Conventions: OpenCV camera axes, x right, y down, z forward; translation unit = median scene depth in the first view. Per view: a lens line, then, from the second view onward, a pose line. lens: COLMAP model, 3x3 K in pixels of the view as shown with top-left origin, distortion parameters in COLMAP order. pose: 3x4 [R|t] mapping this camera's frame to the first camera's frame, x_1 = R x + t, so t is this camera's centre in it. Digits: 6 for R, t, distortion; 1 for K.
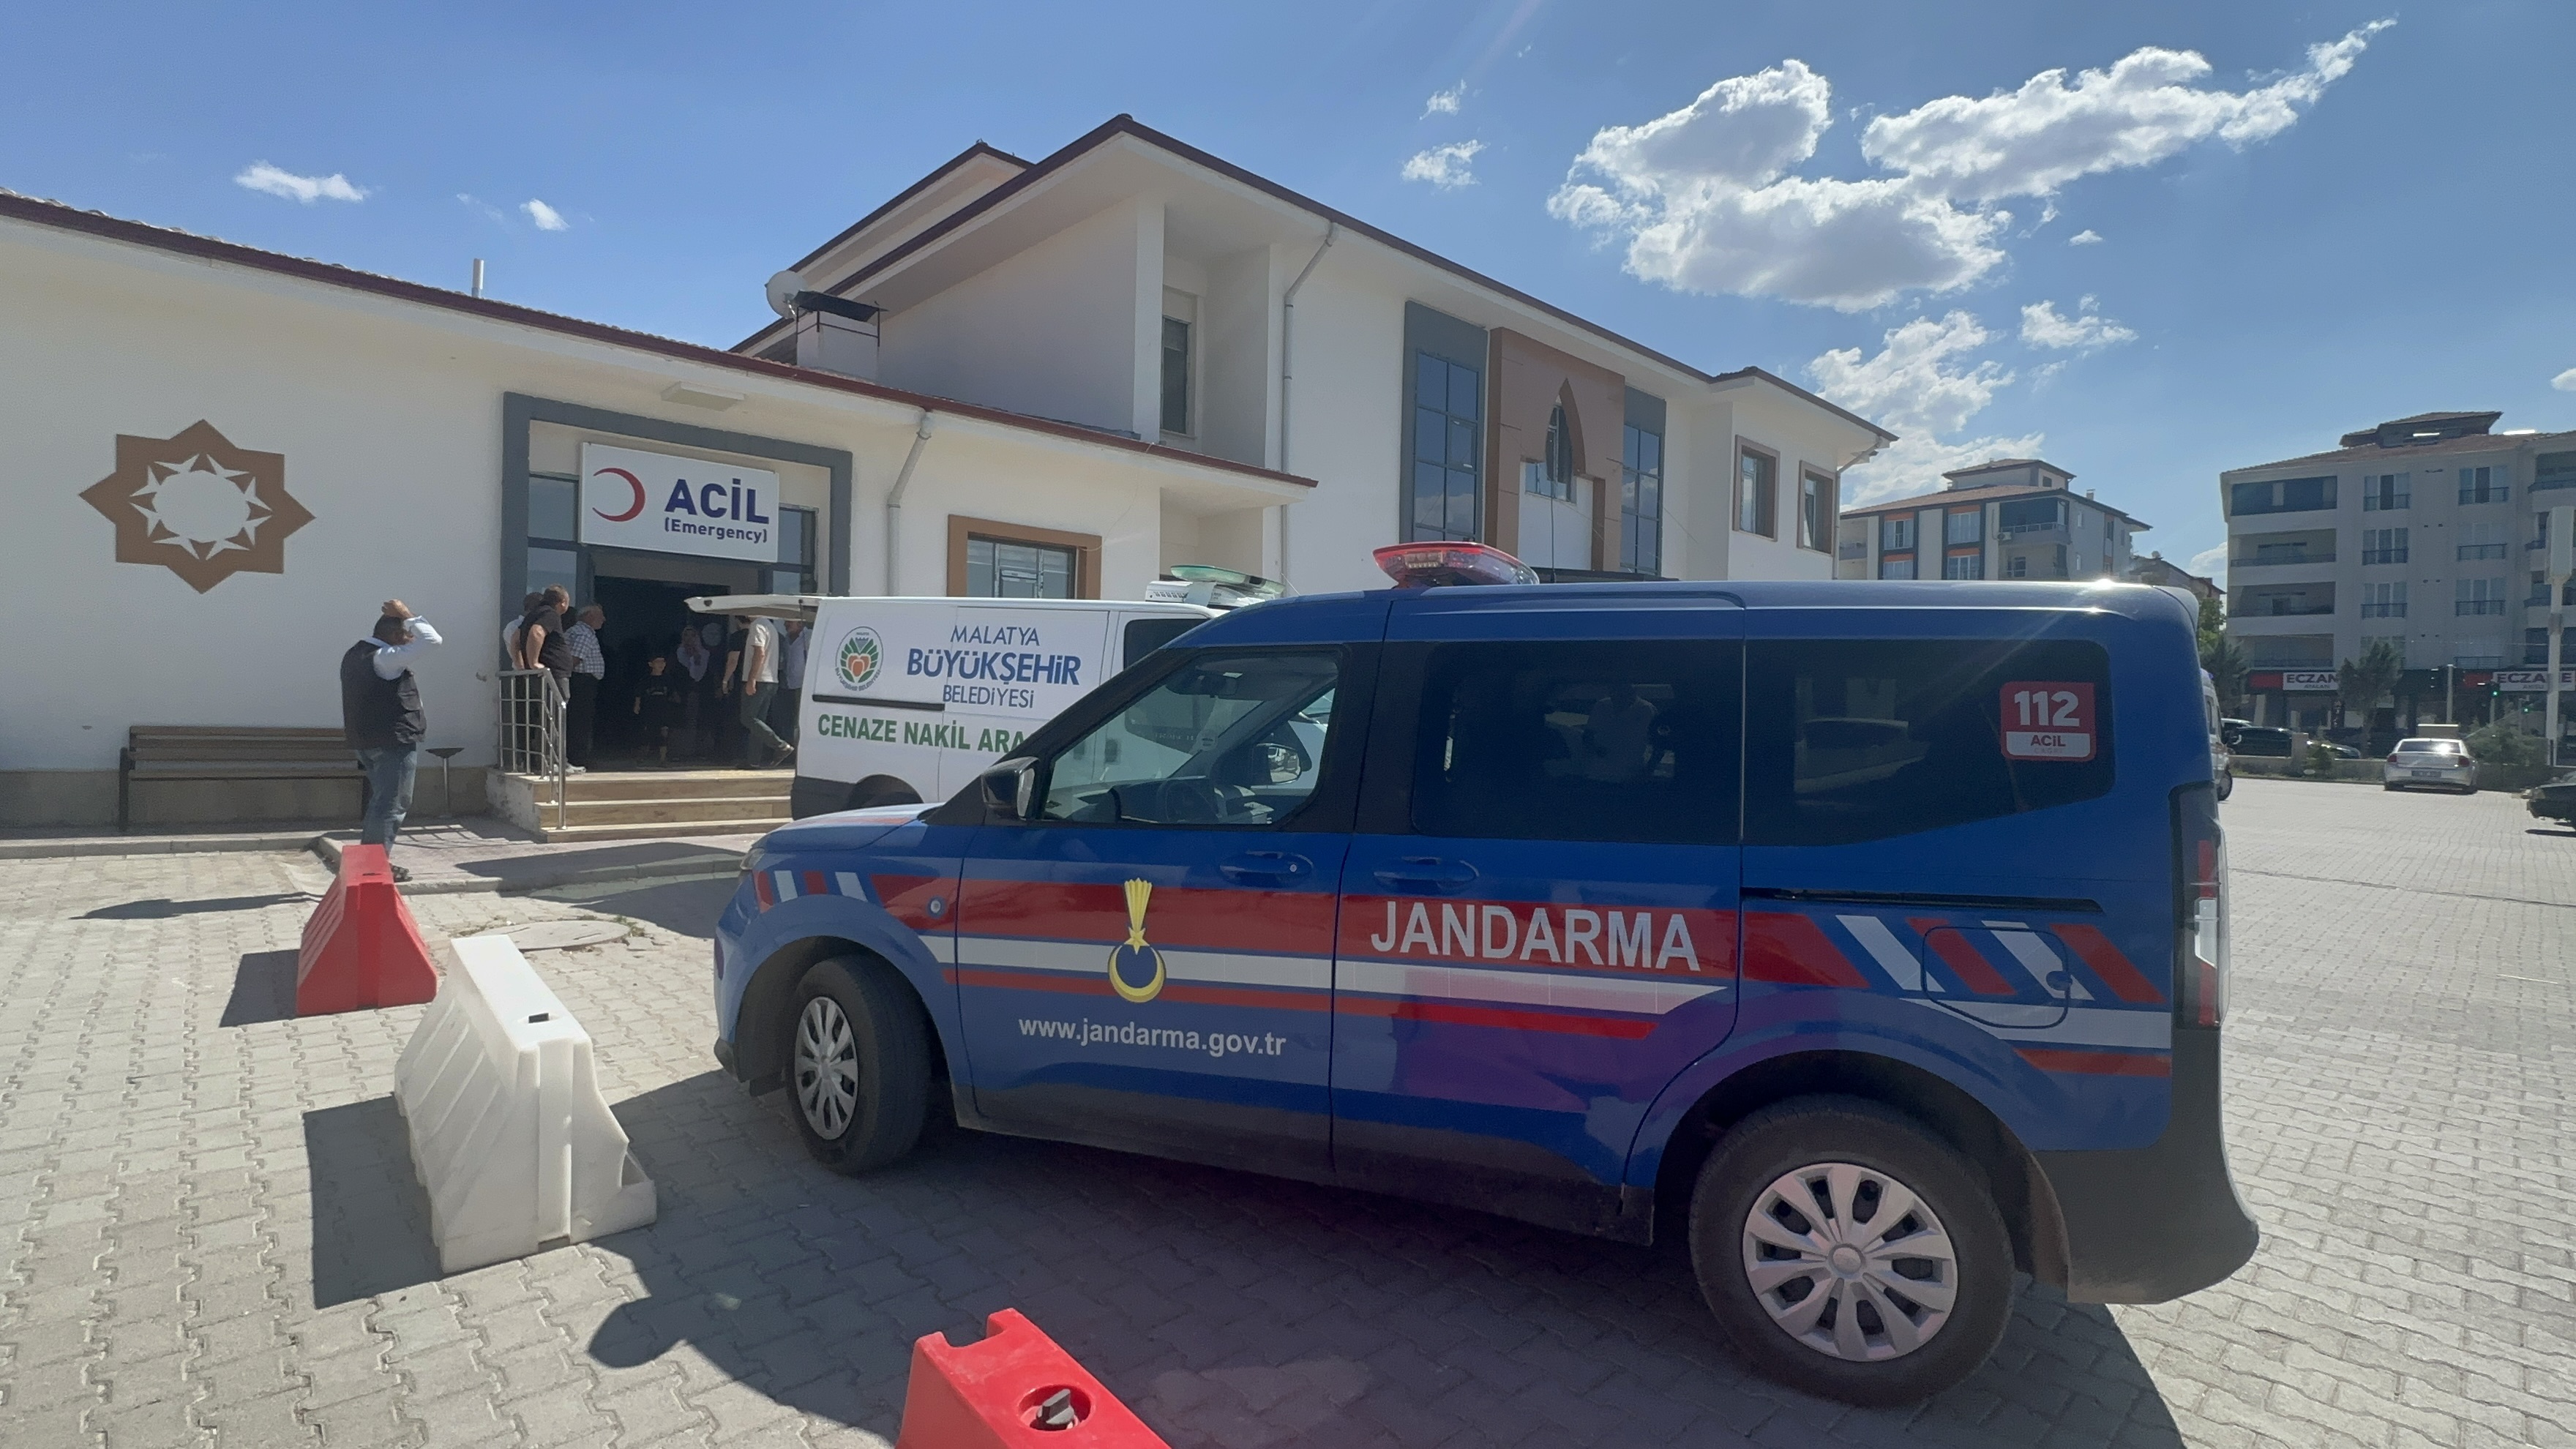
lens RADIAL K [[1185.6, 0, 1290.8], [0, 1185.6, 722.8], [0, 0, 1]] dist [-0.010002, 0.001617]
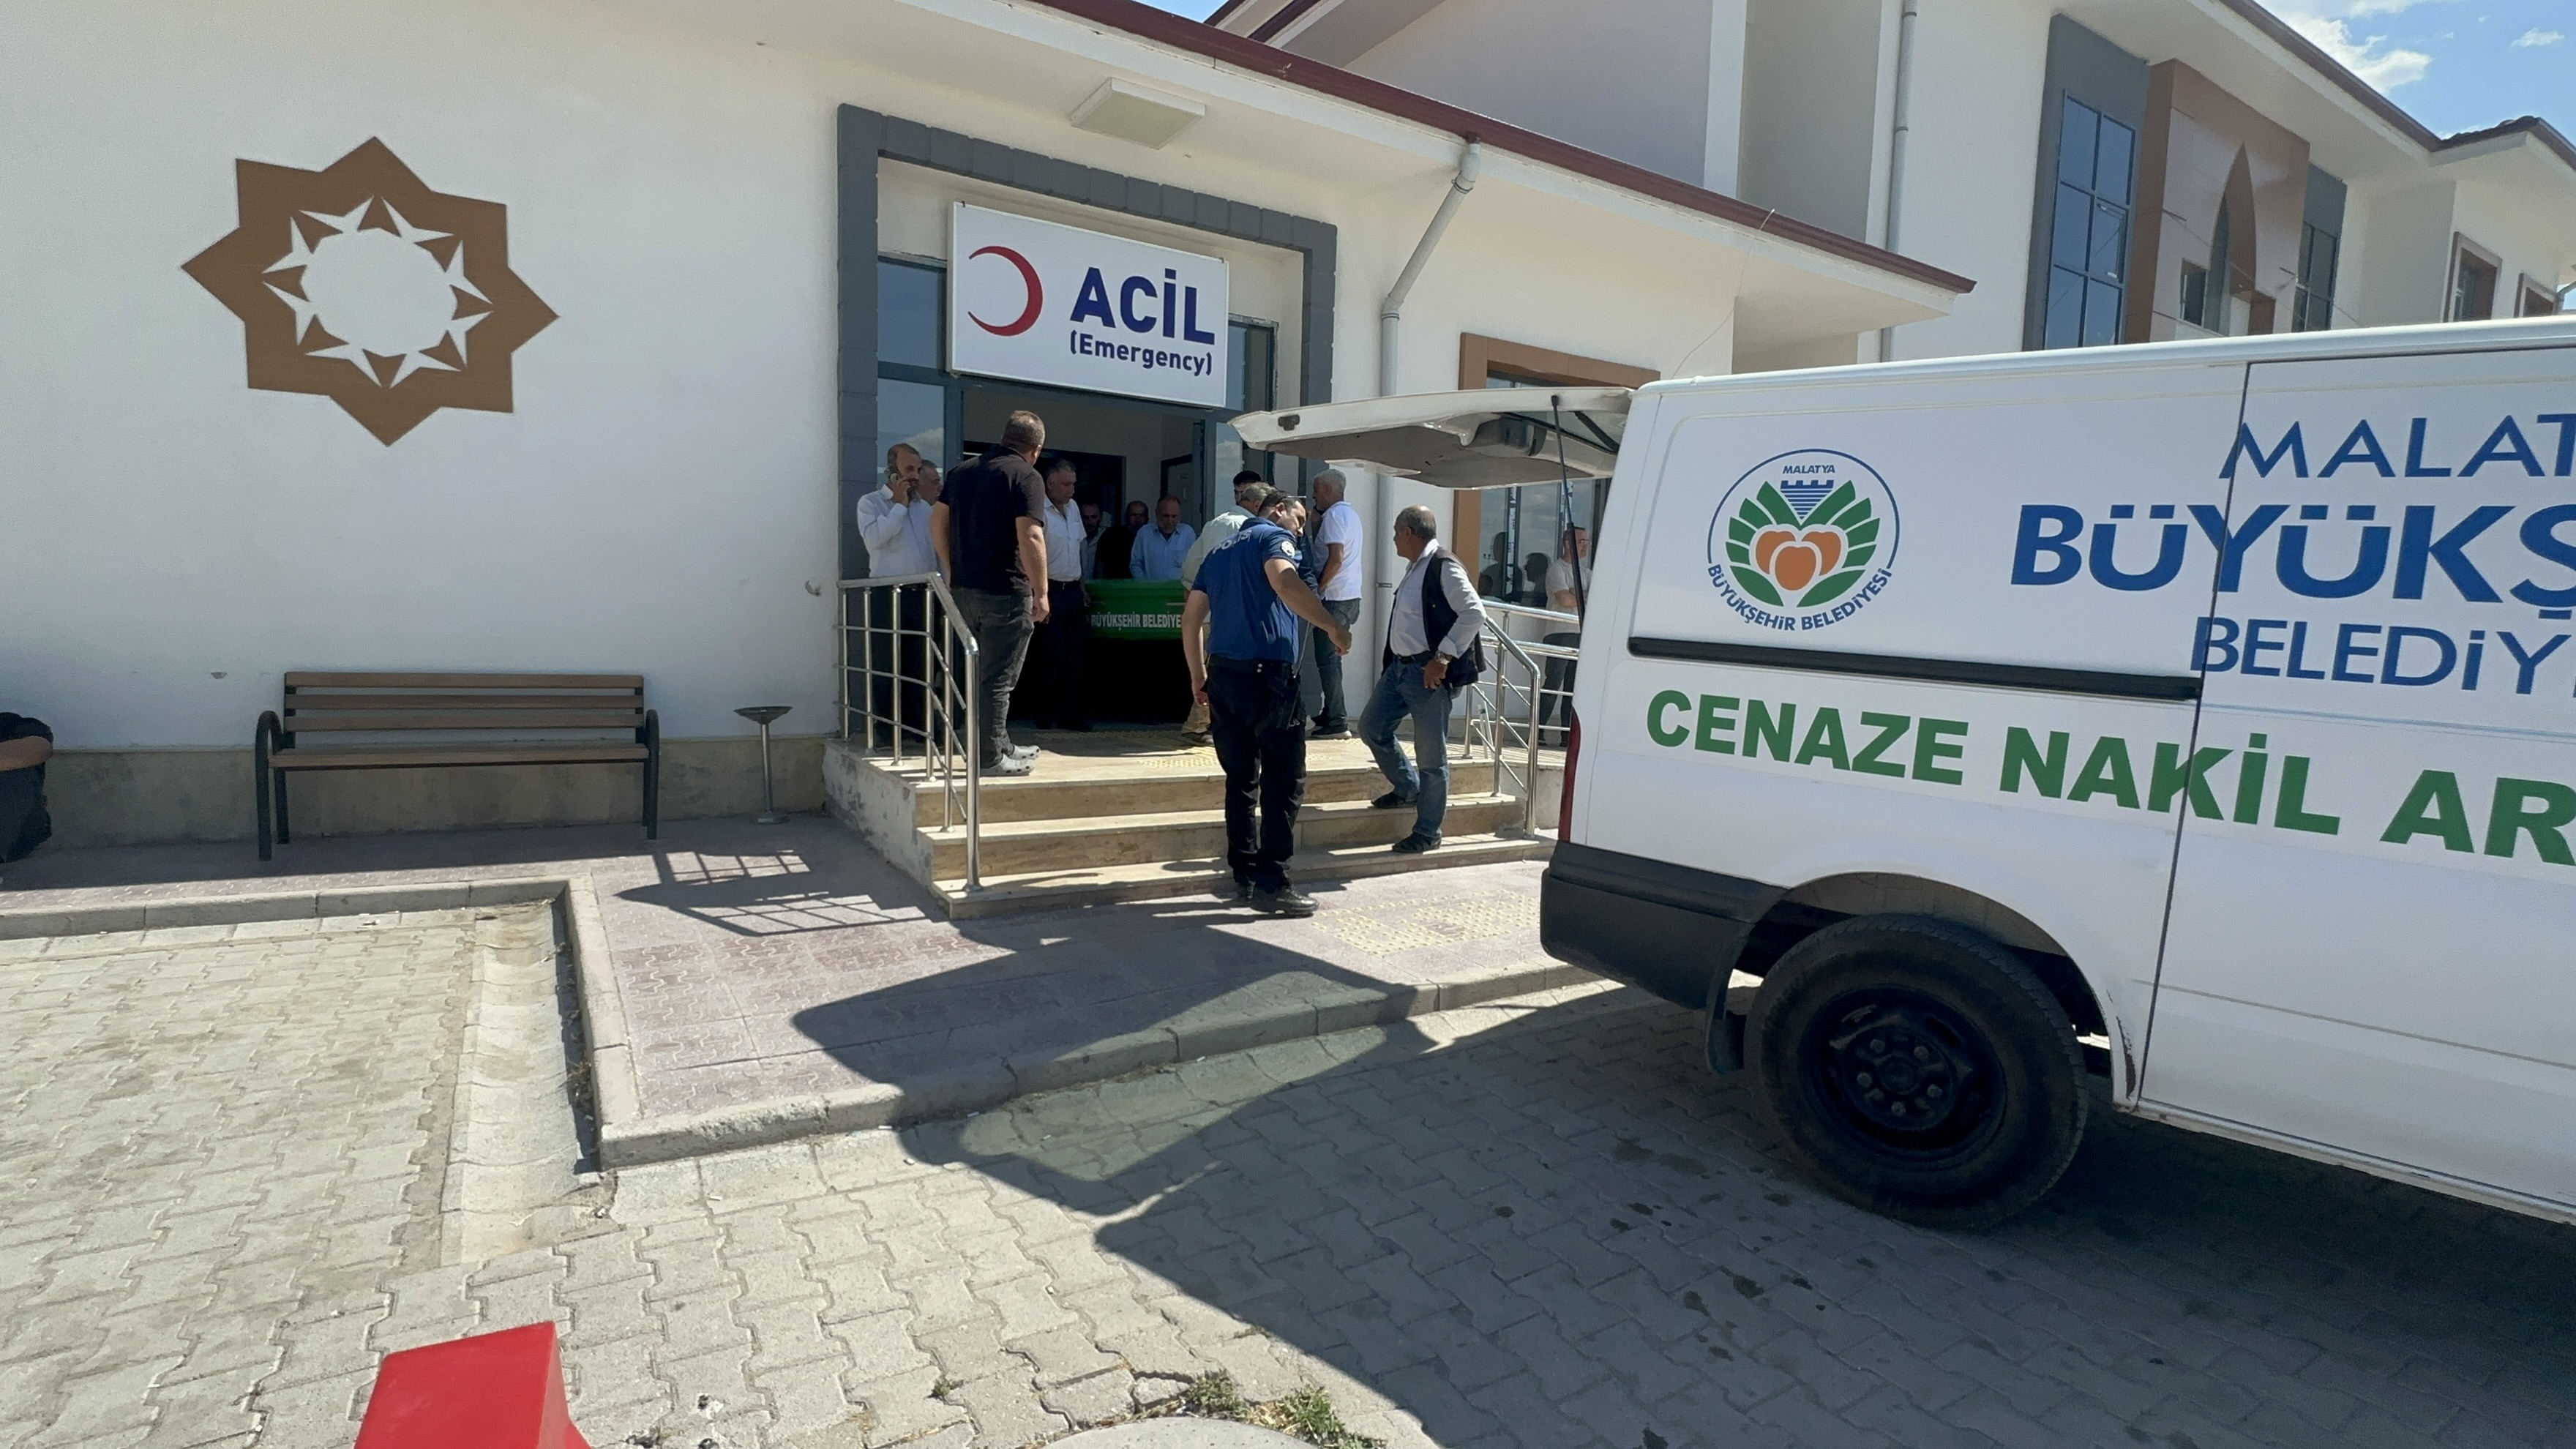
lens RADIAL K [[1185.6, 0, 1275.4], [0, 1185.6, 730.6], [0, 0, 1]] dist [-0.010002, 0.001617]
pose [[0.977893, 0.026199, -0.207458, -0.360898], [-0.009865, 0.996795, 0.079382, -0.018985], [0.208873, -0.075580, 0.975018, 0.499534]]
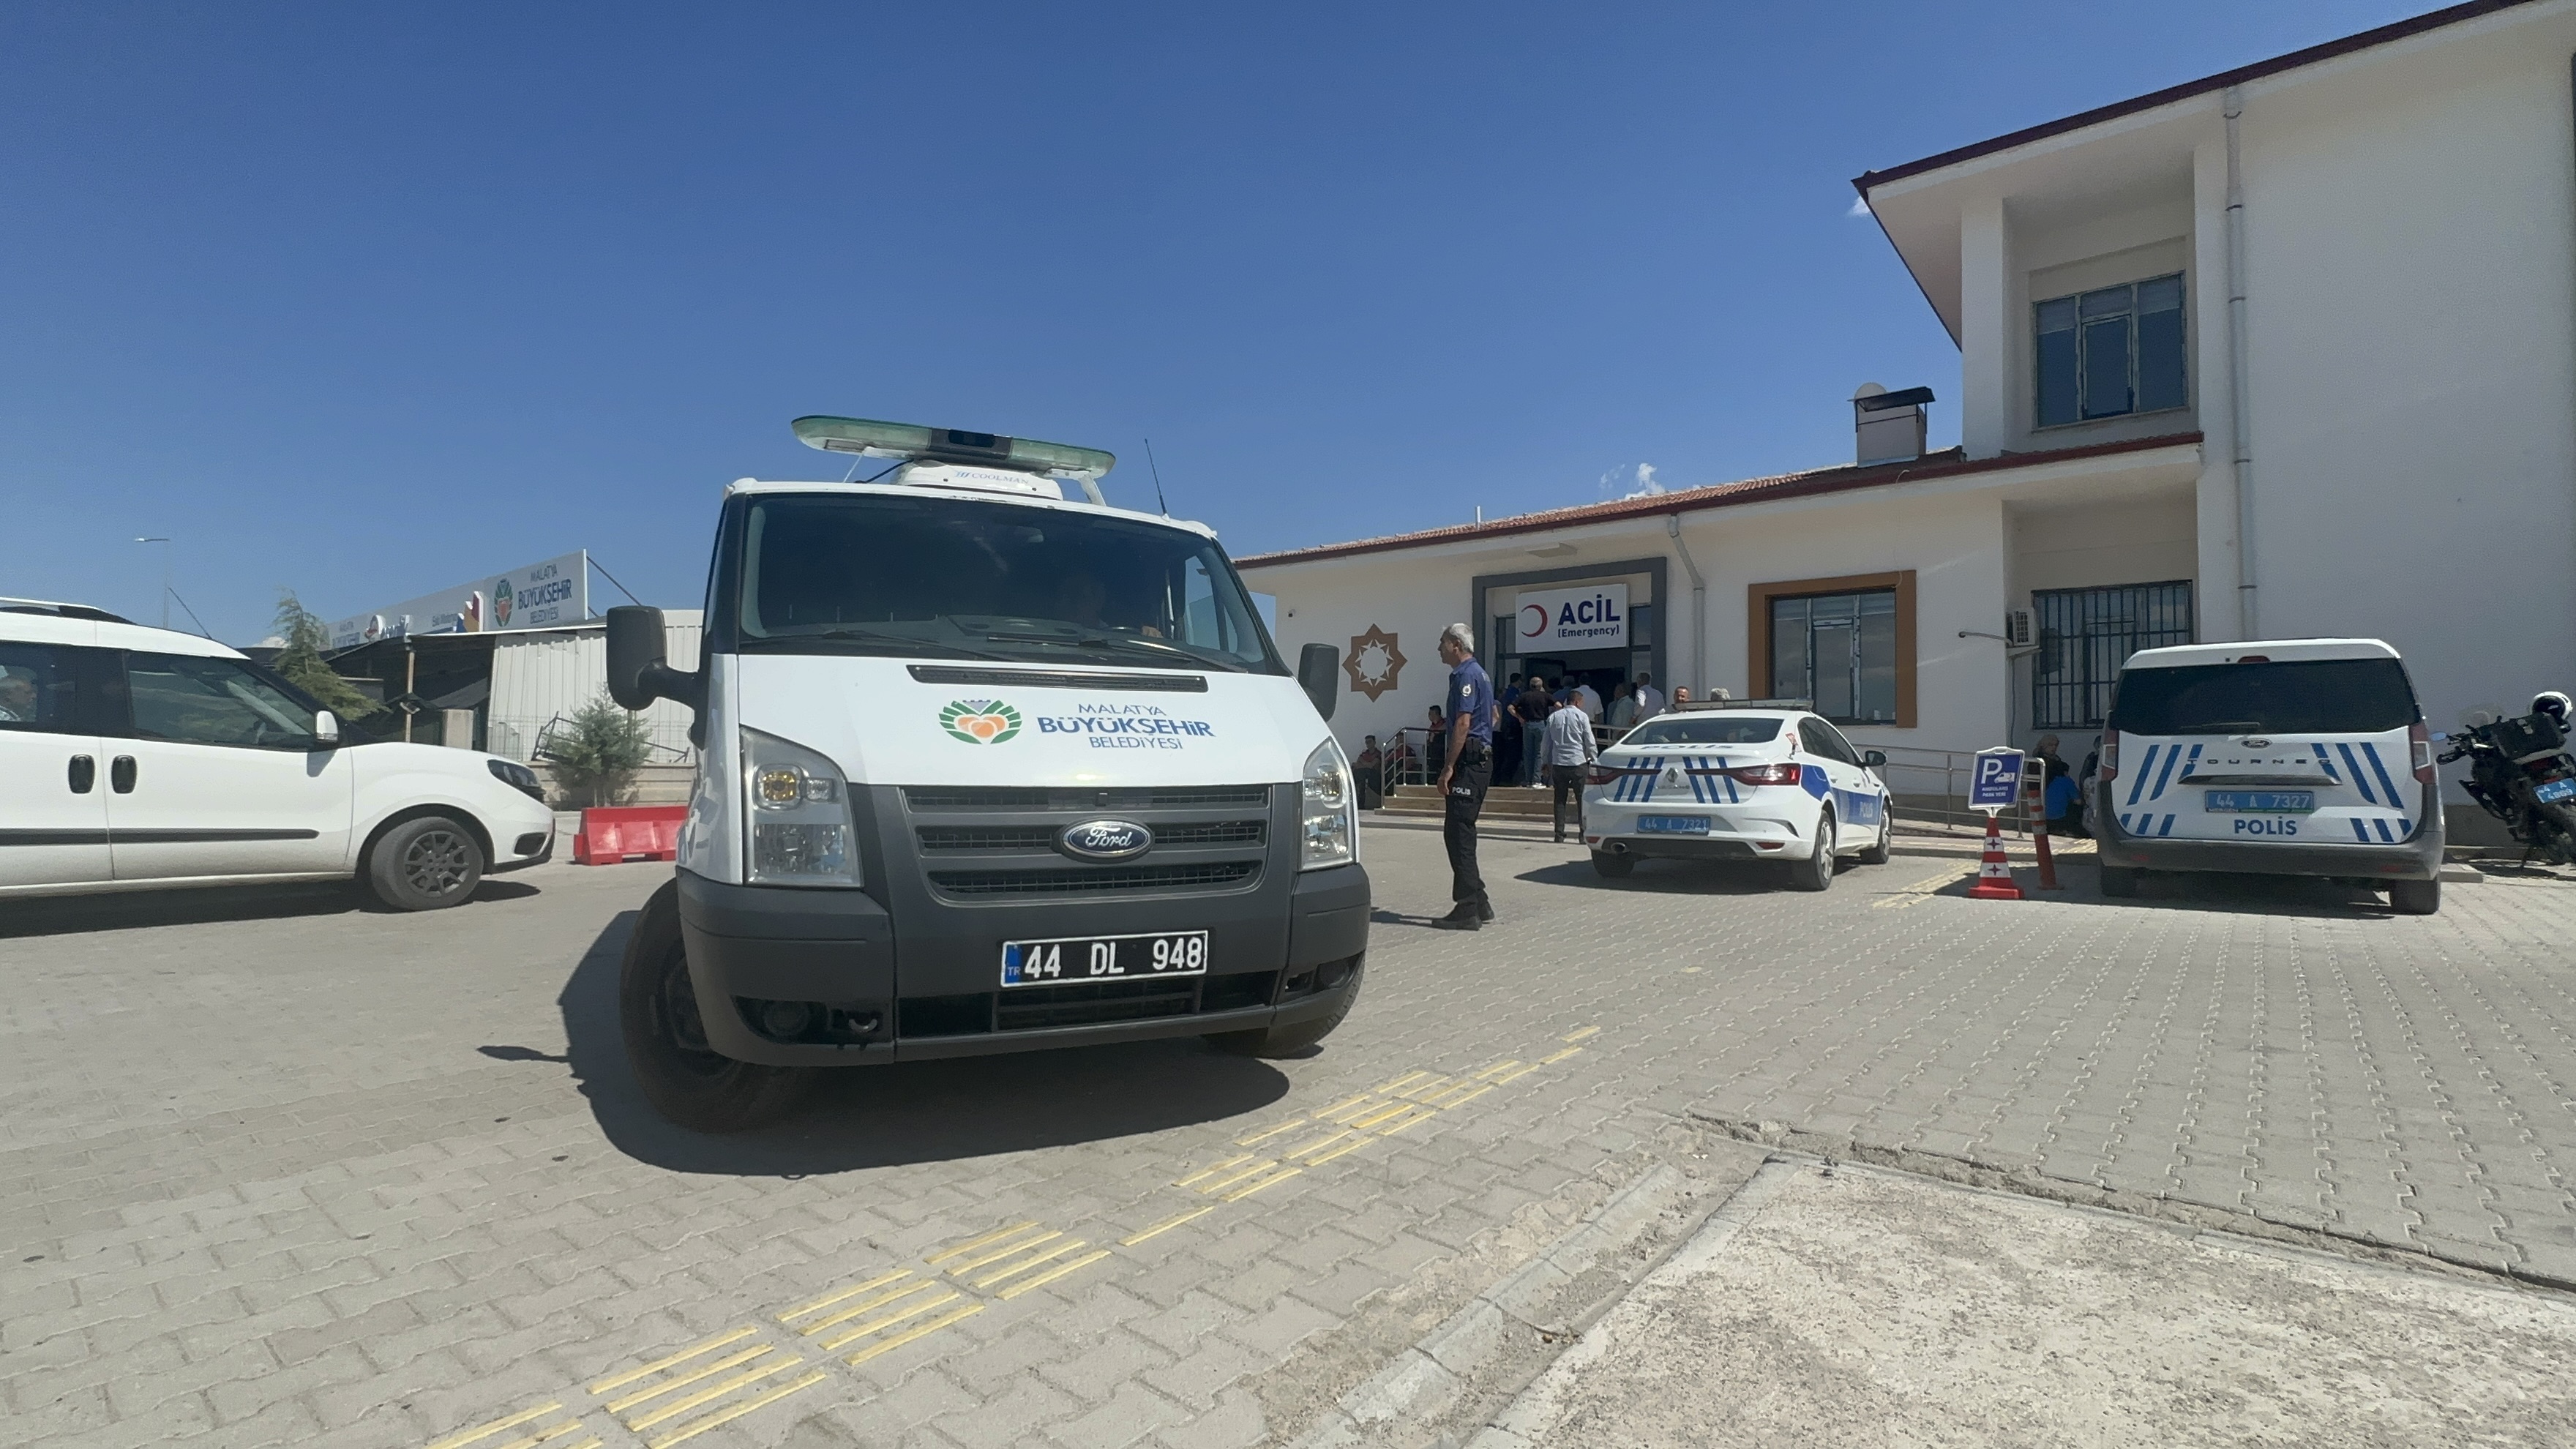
lens RADIAL K [[1185.6, 0, 1220.8], [0, 1185.6, 742.5], [0, 0, 1]] dist [-0.010002, 0.001617]
pose [[0.065276, -0.031411, -0.997373, 1.273864], [-0.008299, 0.999453, -0.032020, 0.041933], [0.997833, 0.010368, 0.064979, 0.552144]]
